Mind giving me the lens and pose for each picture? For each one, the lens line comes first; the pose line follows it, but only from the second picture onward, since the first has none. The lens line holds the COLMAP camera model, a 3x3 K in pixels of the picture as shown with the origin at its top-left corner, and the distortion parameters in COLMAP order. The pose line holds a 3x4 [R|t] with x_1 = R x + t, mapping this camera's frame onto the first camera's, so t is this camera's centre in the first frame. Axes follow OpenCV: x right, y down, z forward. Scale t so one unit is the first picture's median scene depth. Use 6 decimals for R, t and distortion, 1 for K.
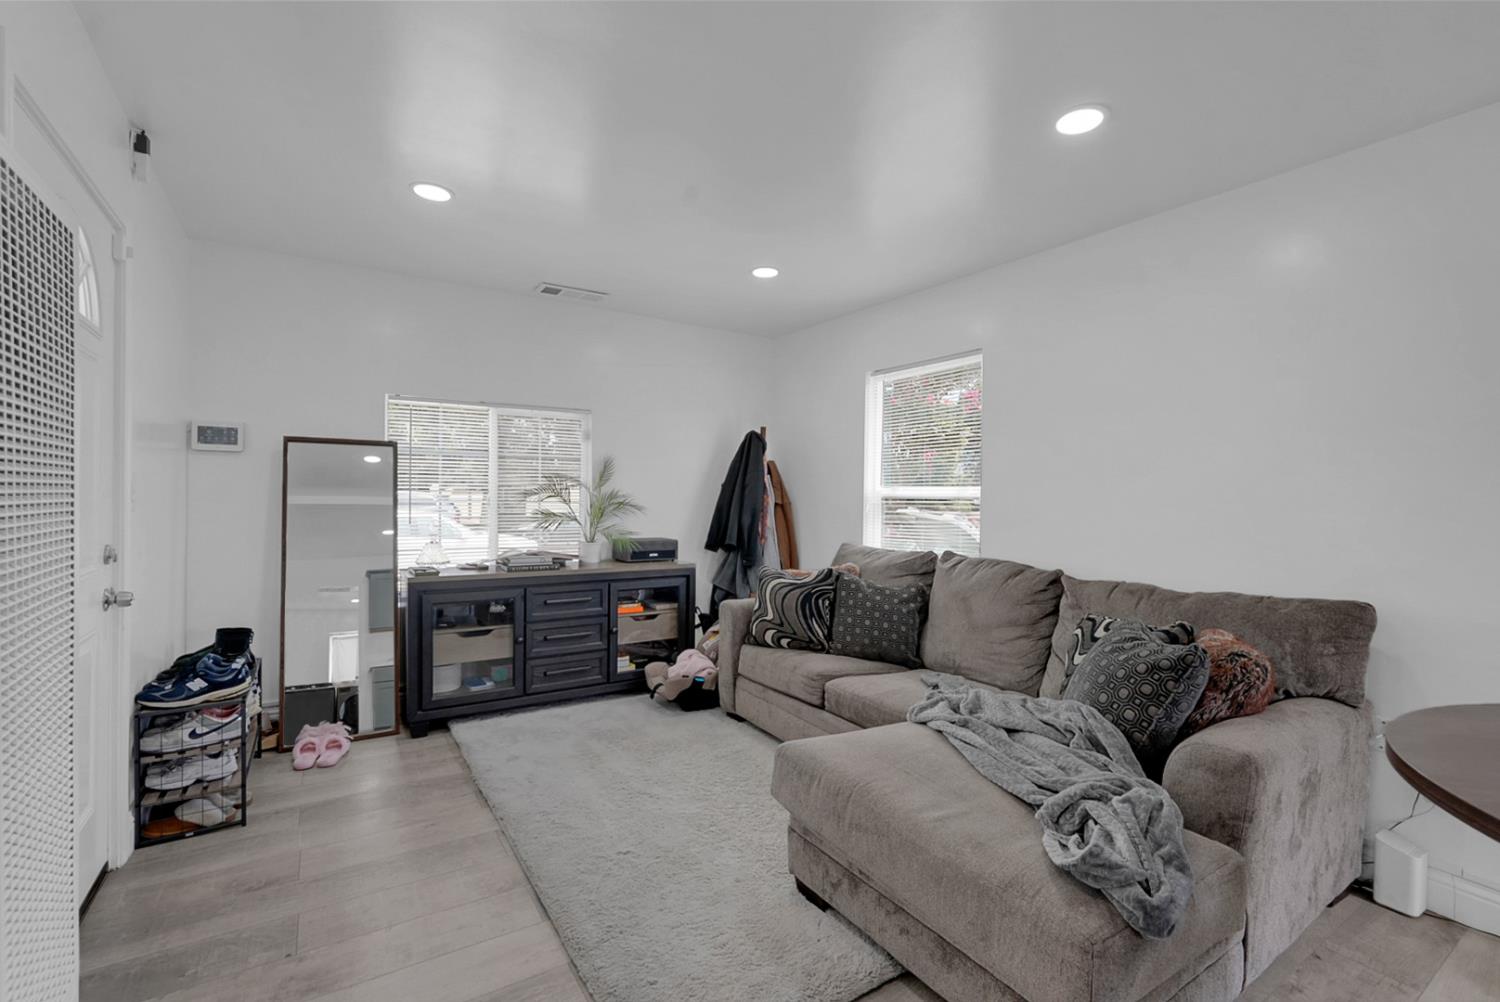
lens RADIAL K [[674.6, 0, 749.0], [0, 674.6, 505.7], [0, 0, 1]] dist [-0.011709, 0.003625]
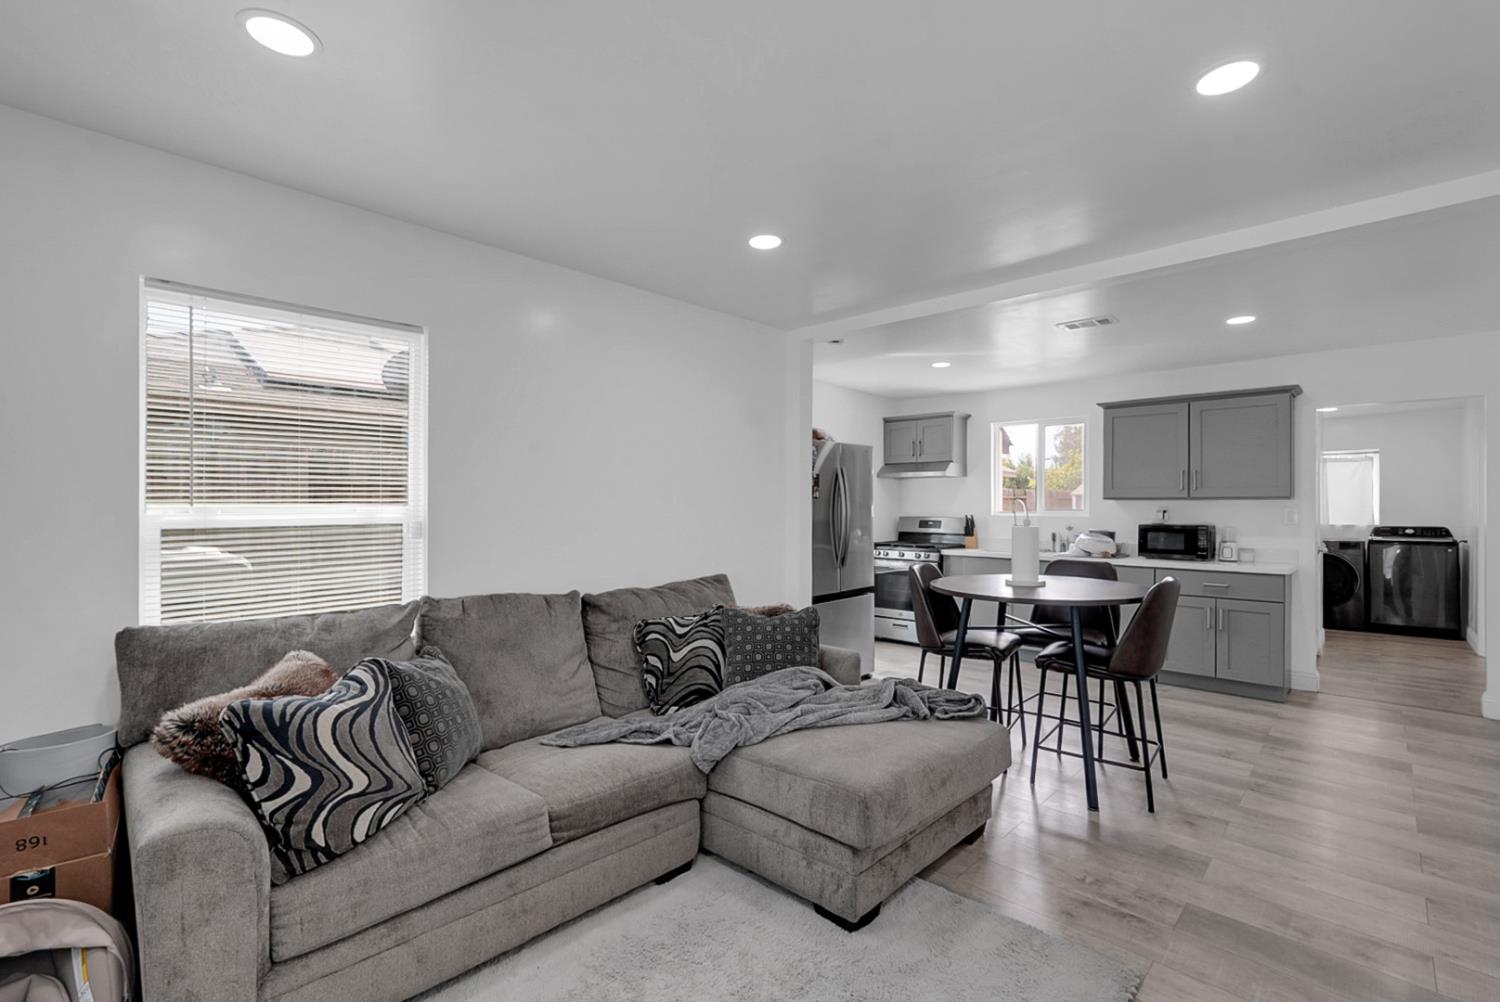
lens RADIAL K [[674.6, 0, 752.1], [0, 674.6, 503.1], [0, 0, 1]] dist [-0.011709, 0.003625]
pose [[-0.246502, -0.021116, 0.968912, -0.473533], [0.002153, 0.999748, 0.022336, -0.048455], [-0.969140, 0.007592, -0.246394, 0.777751]]
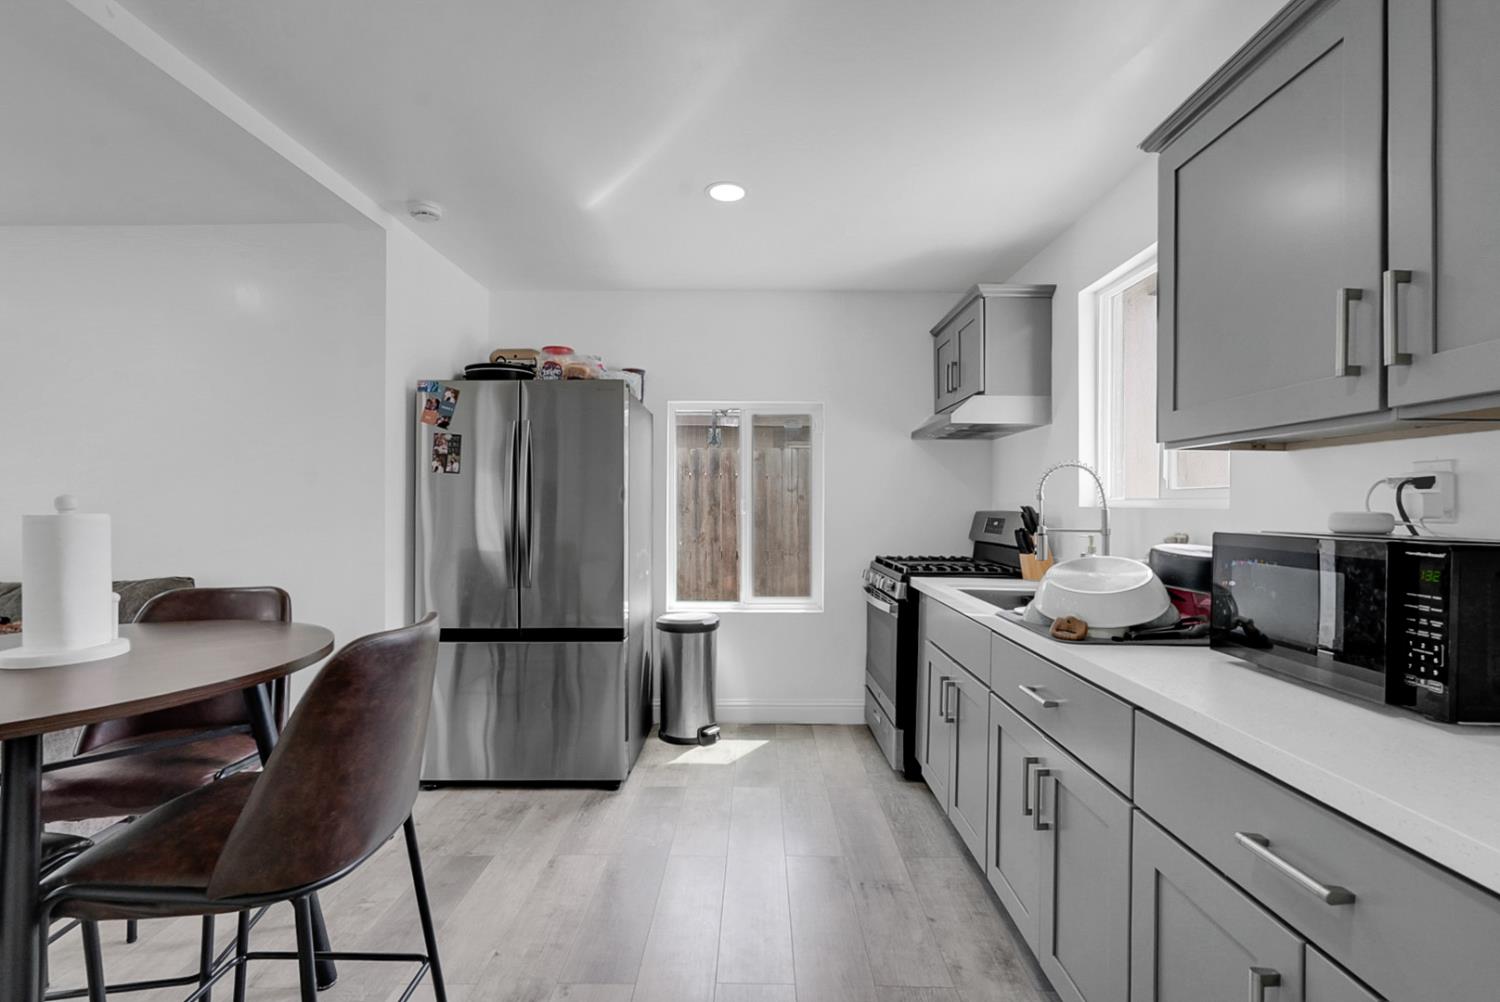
lens RADIAL K [[674.6, 0, 748.9], [0, 674.6, 503.9], [0, 0, 1]] dist [-0.011709, 0.003625]
pose [[0.545092, -0.021202, 0.838108, 0.251942], [0.020437, 0.999719, 0.011998, 0.004834], [-0.838127, 0.010589, 0.545372, -0.370988]]
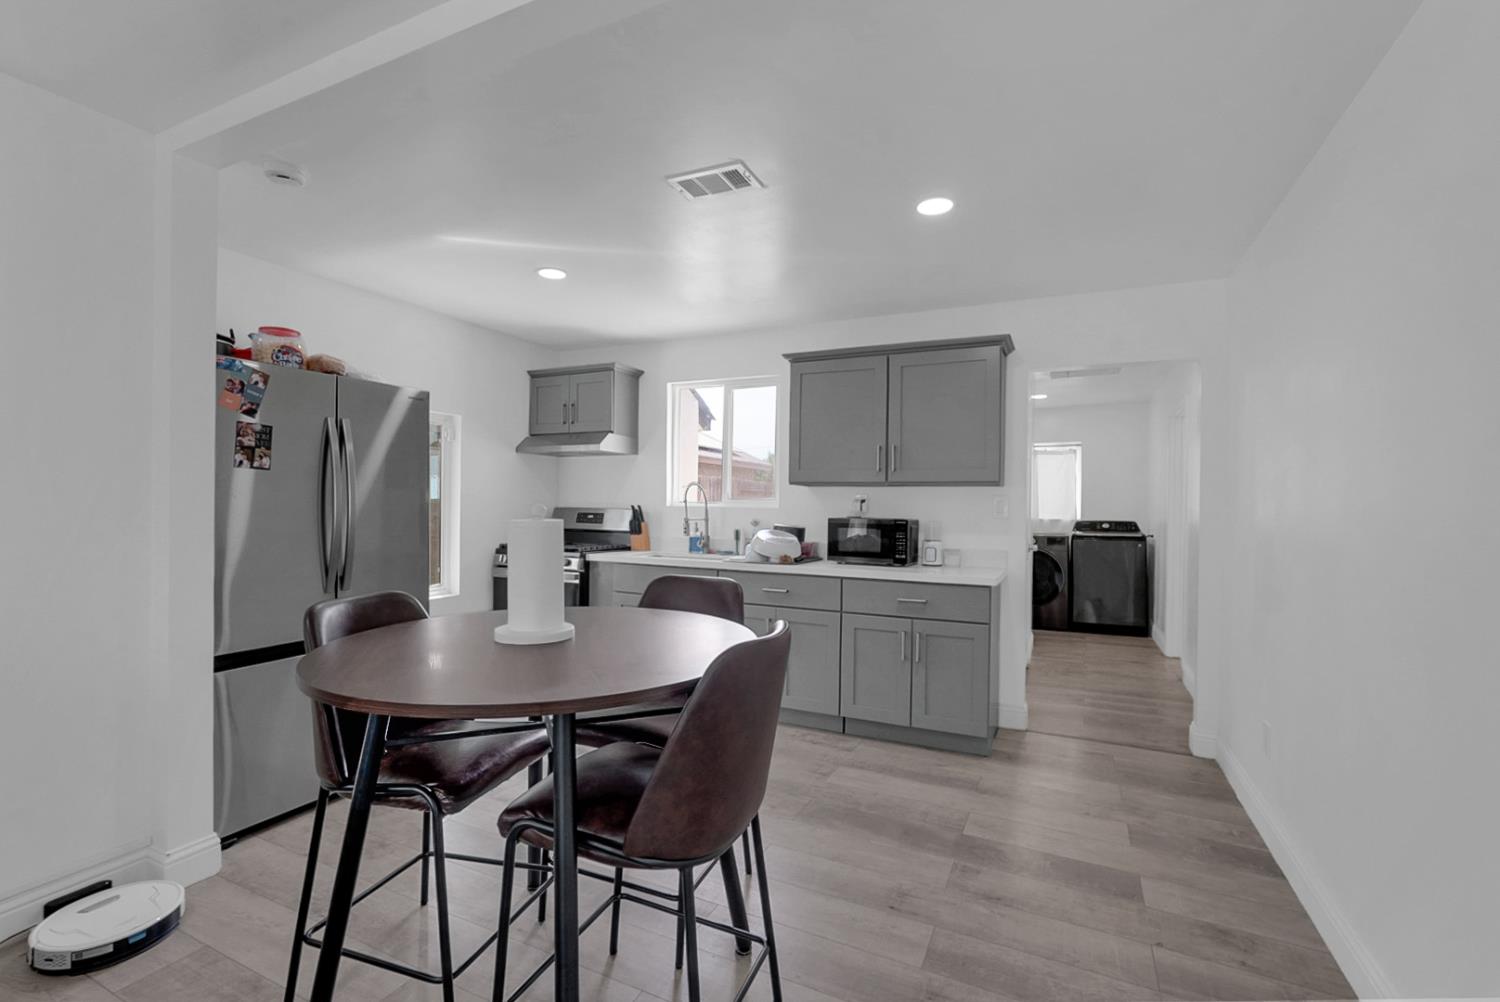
lens RADIAL K [[674.6, 0, 758.7], [0, 674.6, 504.8], [0, 0, 1]] dist [-0.011709, 0.003625]
pose [[-0.538490, -0.033659, 0.841959, -0.126423], [-0.015098, 0.999427, 0.030298, -0.021073], [-0.842497, 0.003603, -0.538690, 0.292476]]
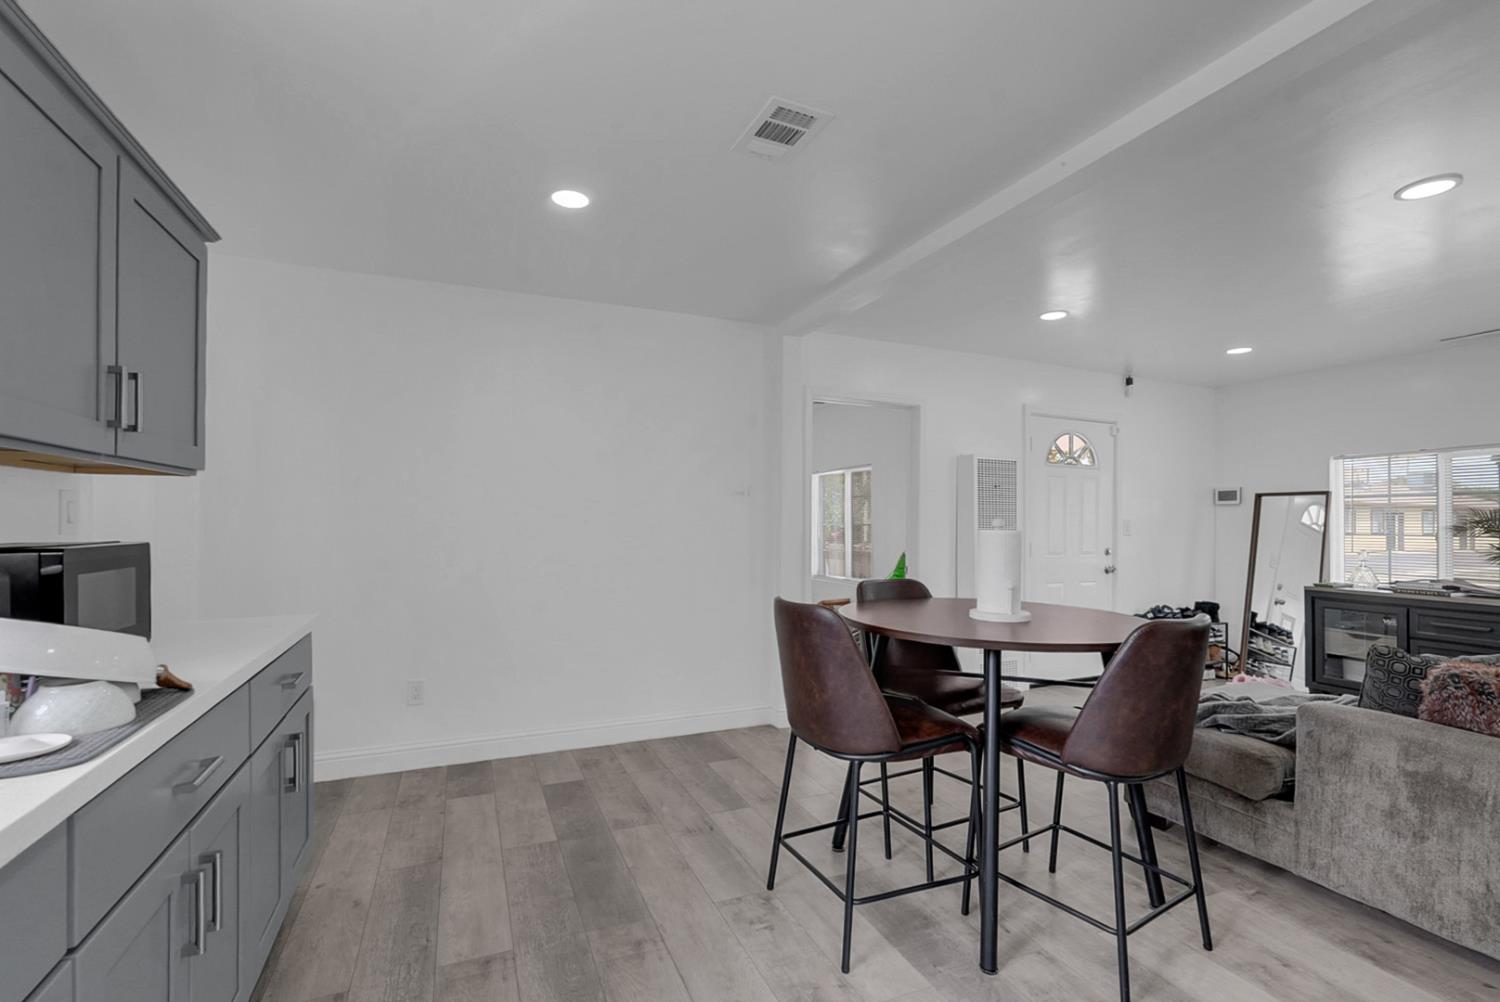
lens RADIAL K [[674.6, 0, 759.6], [0, 674.6, 527.0], [0, 0, 1]] dist [-0.011709, 0.003625]
pose [[-0.145895, -0.007950, -0.989268, 1.001422], [-0.021809, 0.999751, -0.004817, 0.011102], [0.989060, 0.020872, -0.146032, 0.042137]]
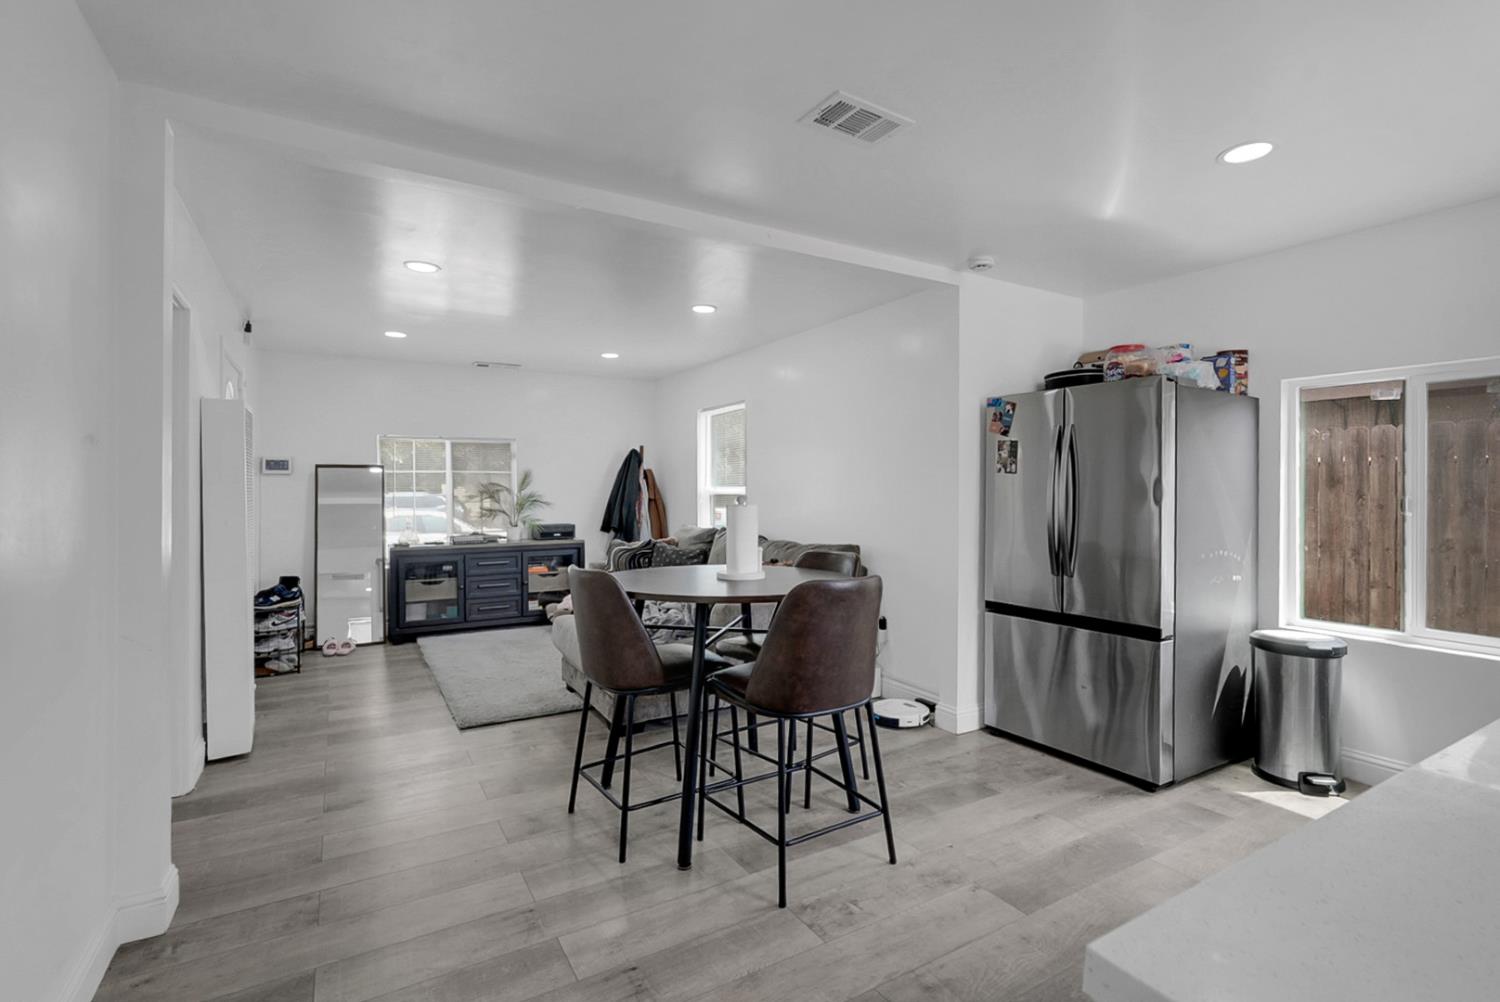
lens RADIAL K [[674.6, 0, 751.8], [0, 674.6, 488.8], [0, 0, 1]] dist [-0.011709, 0.003625]
pose [[0.999727, -0.017237, -0.015795, 0.378773], [0.016999, 0.999743, -0.015024, 0.000585], [0.016050, 0.014751, 0.999762, -0.591848]]
